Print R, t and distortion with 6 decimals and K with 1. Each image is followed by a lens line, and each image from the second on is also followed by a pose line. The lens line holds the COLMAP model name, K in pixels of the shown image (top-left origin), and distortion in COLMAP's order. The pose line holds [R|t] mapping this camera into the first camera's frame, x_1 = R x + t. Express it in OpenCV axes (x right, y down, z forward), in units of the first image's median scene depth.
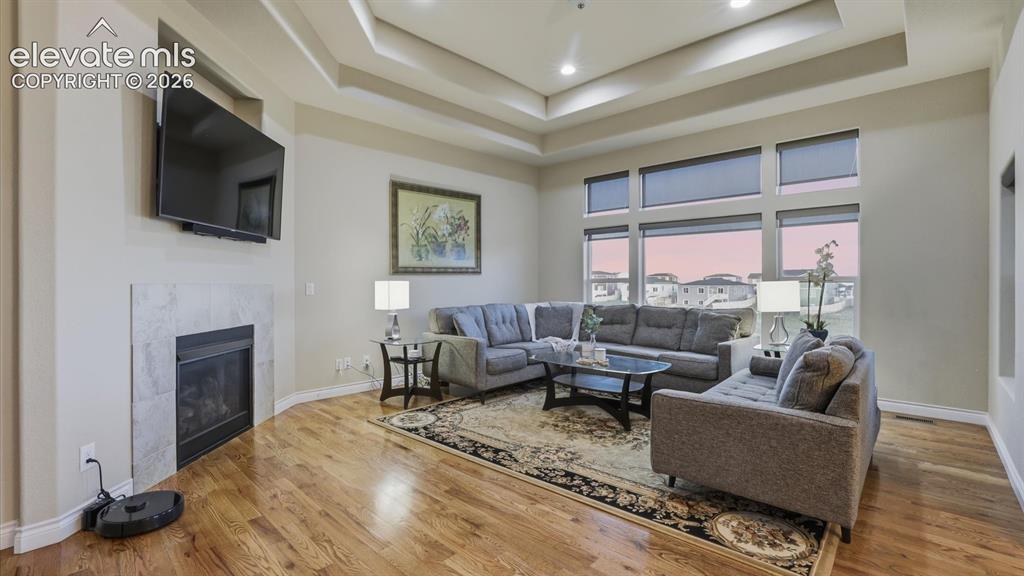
lens RADIAL K [[444.3, 0, 517.2], [0, 444.3, 283.3], [0, 0, 1]] dist [-0.025929, 0.007618]
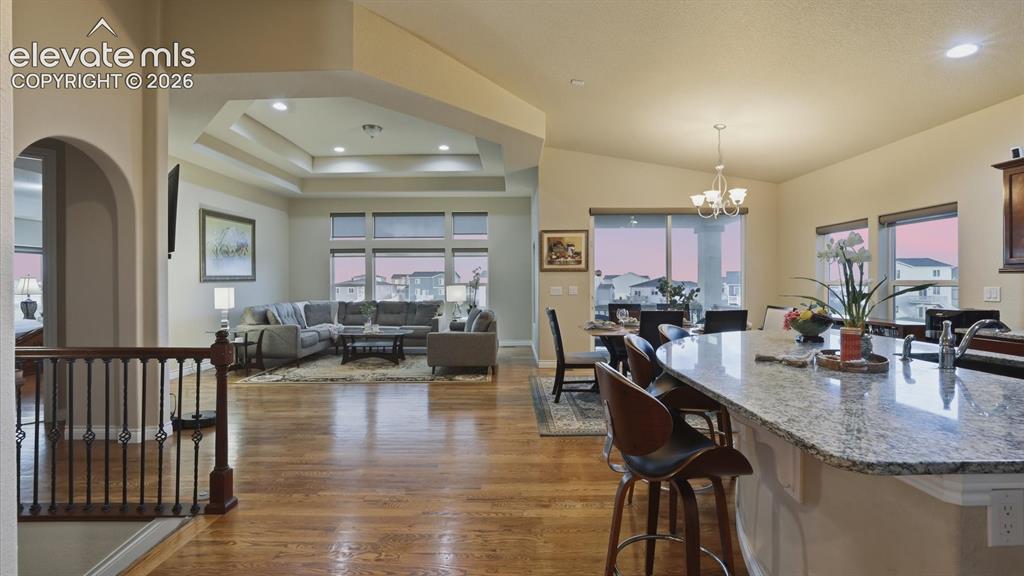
lens RADIAL K [[448.8, 0, 512.0], [0, 448.8, 288.0], [0, 0, 1]] dist [-0.047126, -0.000079]
pose [[0.731325, -0.011795, 0.681927, -0.534040], [0.005056, 0.999917, 0.011873, -0.015607], [-0.682010, -0.005235, 0.731324, -0.576438]]
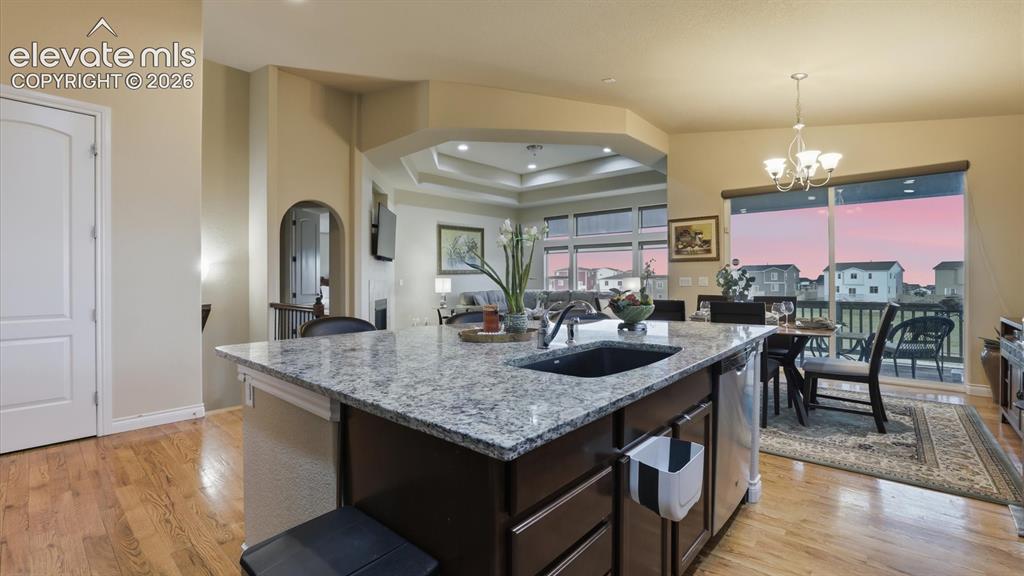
lens RADIAL K [[444.3, 0, 517.2], [0, 444.3, 283.3], [0, 0, 1]] dist [-0.025929, 0.007618]
pose [[0.999216, -0.004943, 0.039270, -0.027304], [0.004588, 0.999948, 0.009119, 0.000626], [-0.039313, -0.008931, 0.999187, -0.955494]]
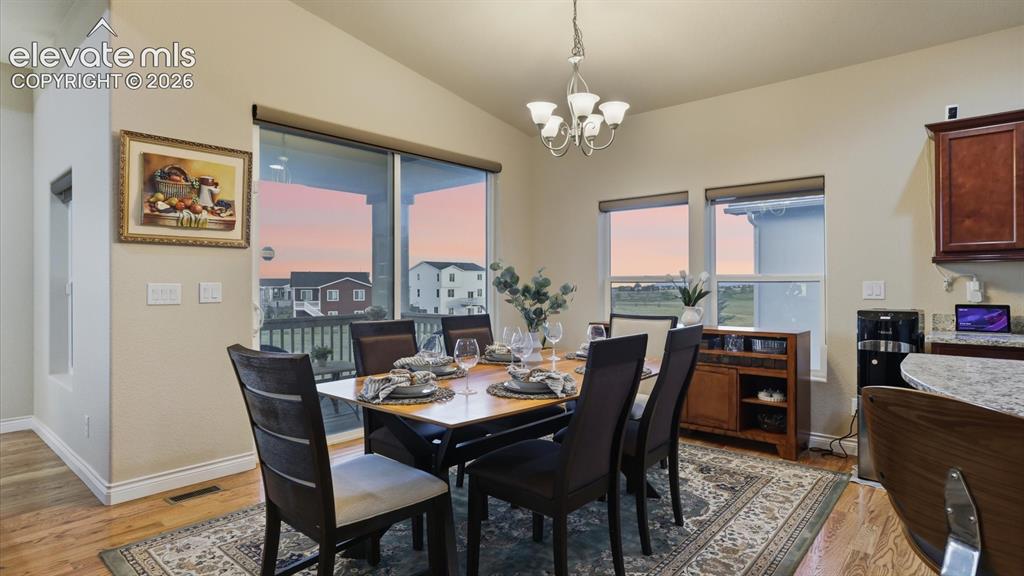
lens RADIAL K [[539.6, 0, 511.5], [0, 539.6, 284.4], [0, 0, 1]] dist [-0.012156, 0.000135]
pose [[-0.035920, -0.000392, 0.999355, -0.141379], [0.001471, 0.999999, 0.000445, -0.000776], [-0.999354, 0.001486, -0.035920, -0.037974]]
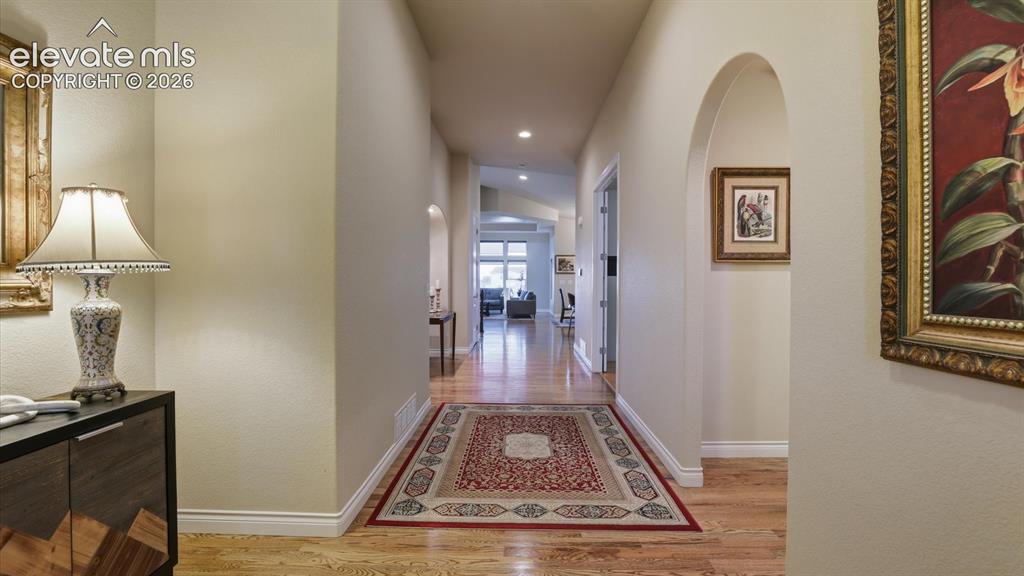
lens RADIAL K [[444.3, 0, 517.2], [0, 444.3, 283.3], [0, 0, 1]] dist [-0.025929, 0.007618]
pose [[0.740007, -0.002059, 0.672596, -1.762428], [-0.007466, 0.999909, 0.011276, -0.017305], [-0.672558, -0.013366, 0.739924, -1.699947]]
